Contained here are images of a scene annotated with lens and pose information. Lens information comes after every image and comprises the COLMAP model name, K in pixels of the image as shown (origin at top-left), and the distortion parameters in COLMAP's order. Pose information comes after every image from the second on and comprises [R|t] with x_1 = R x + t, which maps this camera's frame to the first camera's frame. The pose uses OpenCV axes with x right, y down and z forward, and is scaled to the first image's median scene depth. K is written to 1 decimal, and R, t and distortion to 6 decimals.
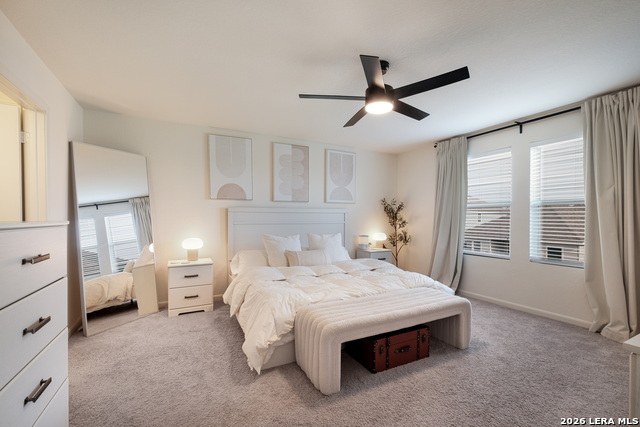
lens RADIAL K [[280.9, 0, 323.7], [0, 280.9, 217.2], [0, 0, 1]] dist [0.000075, -0.001000]
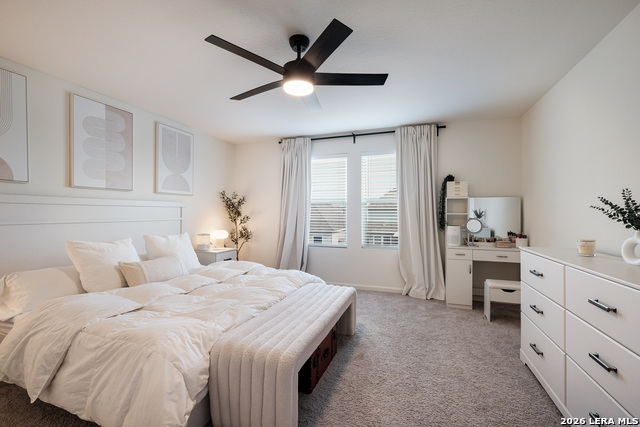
lens RADIAL K [[280.9, 0, 322.8], [0, 280.9, 209.9], [0, 0, 1]] dist [0.000075, -0.001000]
pose [[0.745046, 0.004954, 0.666995, -0.215454], [0.000709, 0.999966, -0.008220, 0.000074], [-0.667013, 0.006597, 0.745017, 0.190840]]
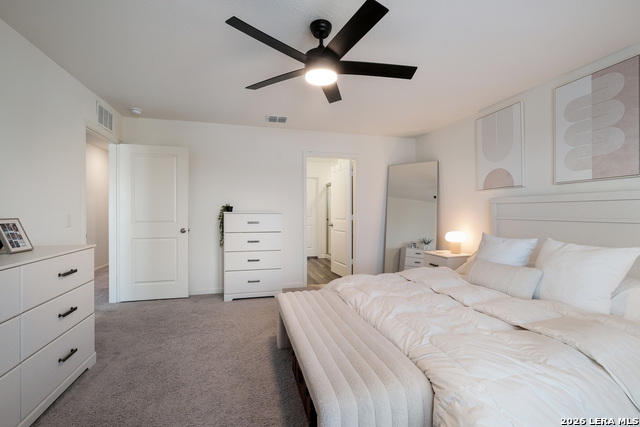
lens RADIAL K [[280.9, 0, 319.8], [0, 280.9, 213.0], [0, 0, 1]] dist [0.000075, -0.001000]
pose [[-0.213819, -0.001369, -0.976872, 0.641387], [-0.000036, 0.999999, -0.001393, 0.009492], [0.976873, -0.000262, -0.213819, 0.752080]]
